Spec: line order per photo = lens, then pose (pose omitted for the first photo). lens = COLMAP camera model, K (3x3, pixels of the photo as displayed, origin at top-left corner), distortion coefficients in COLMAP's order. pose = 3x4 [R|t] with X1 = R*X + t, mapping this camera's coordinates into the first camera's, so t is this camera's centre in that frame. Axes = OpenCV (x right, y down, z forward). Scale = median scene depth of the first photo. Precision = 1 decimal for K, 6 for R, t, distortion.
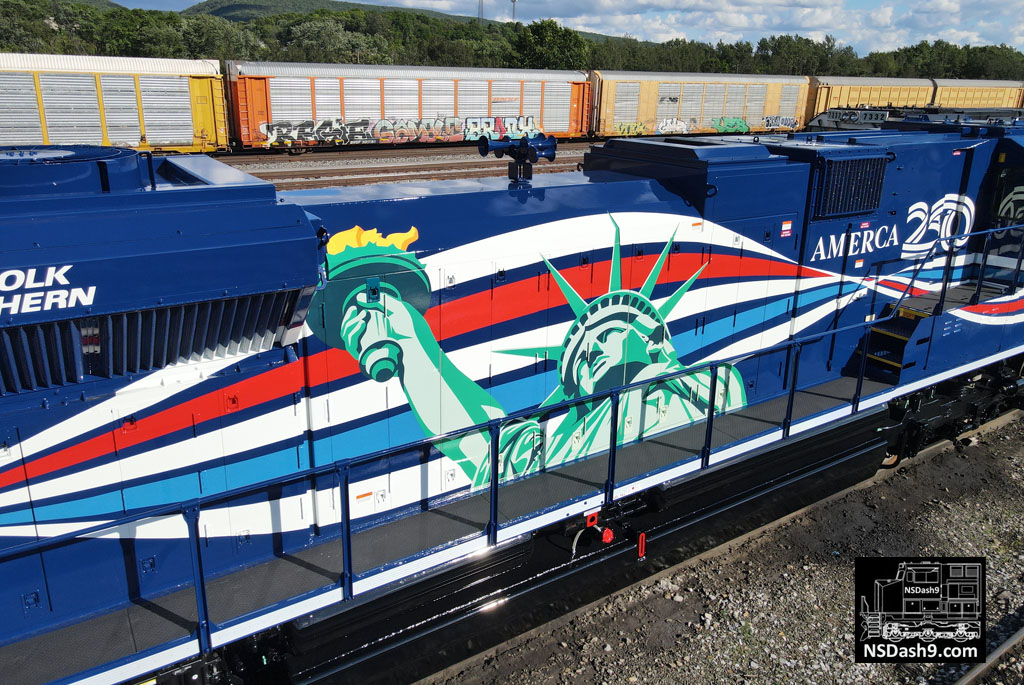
lens RADIAL K [[748.0, 0, 509.9], [0, 748.0, 296.7], [0, 0, 1]] dist [0.007513, 0.018207]
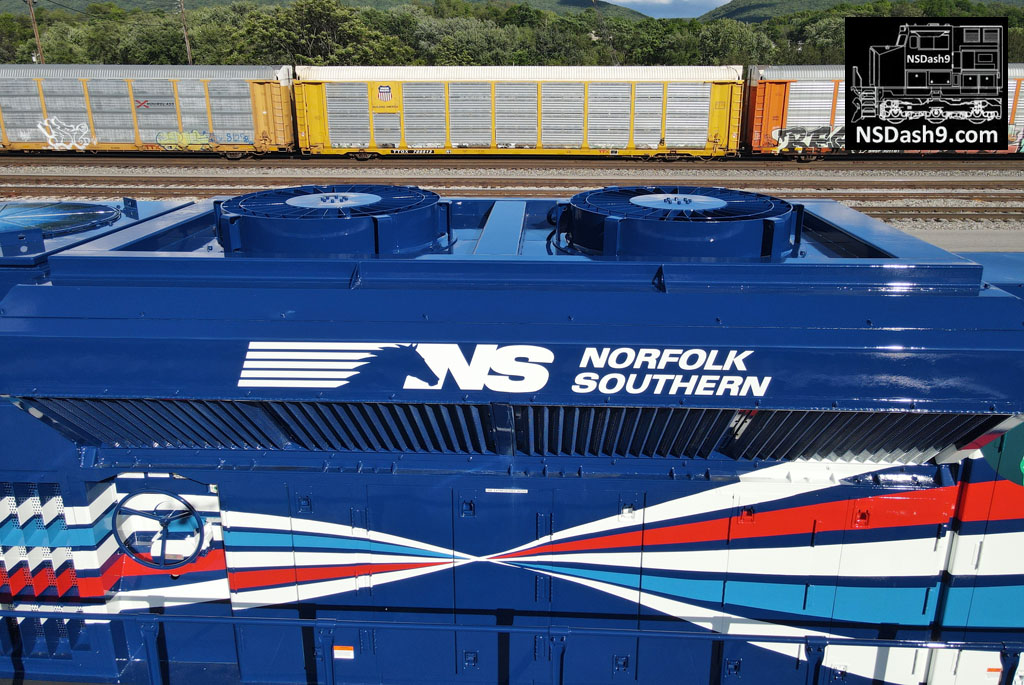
lens RADIAL K [[748.0, 0, 512.6], [0, 748.0, 295.3], [0, 0, 1]] dist [0.007513, 0.018207]
pose [[0.813991, 0.146594, -0.562075, -0.173023], [-0.147844, 0.988050, 0.043586, -0.053231], [0.561748, 0.047621, 0.825937, 0.064022]]
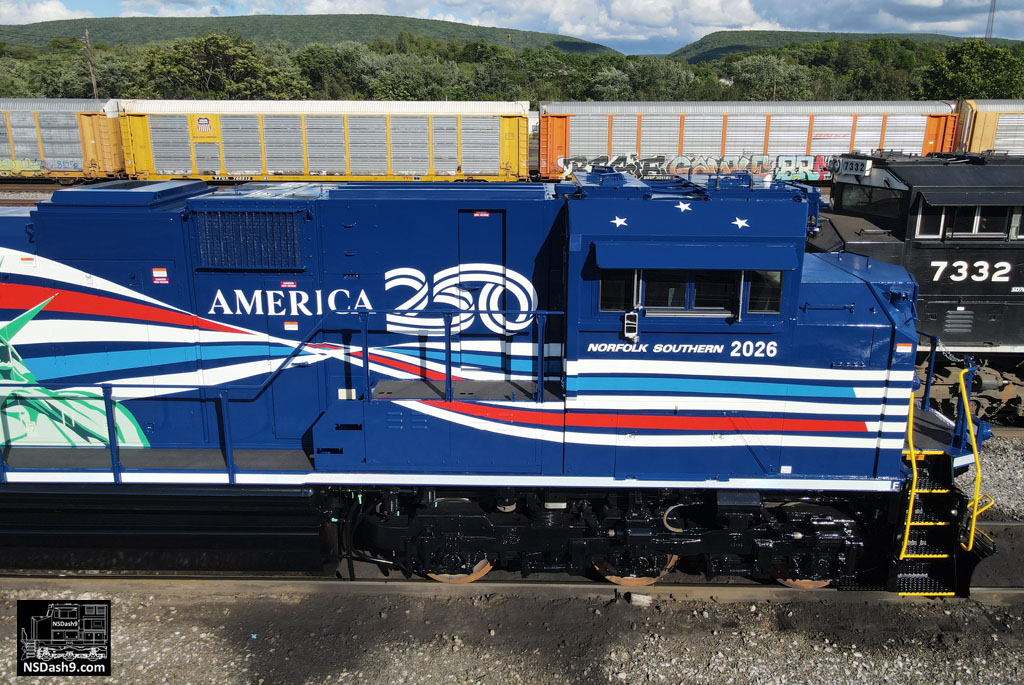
lens RADIAL K [[748.0, 0, 512.1], [0, 748.0, 297.0], [0, 0, 1]] dist [0.007513, 0.018207]
pose [[0.830435, 0.120118, -0.544013, 1.367396], [-0.143280, 0.989682, -0.000195, -0.135908], [0.538377, 0.078108, 0.839077, 0.439287]]
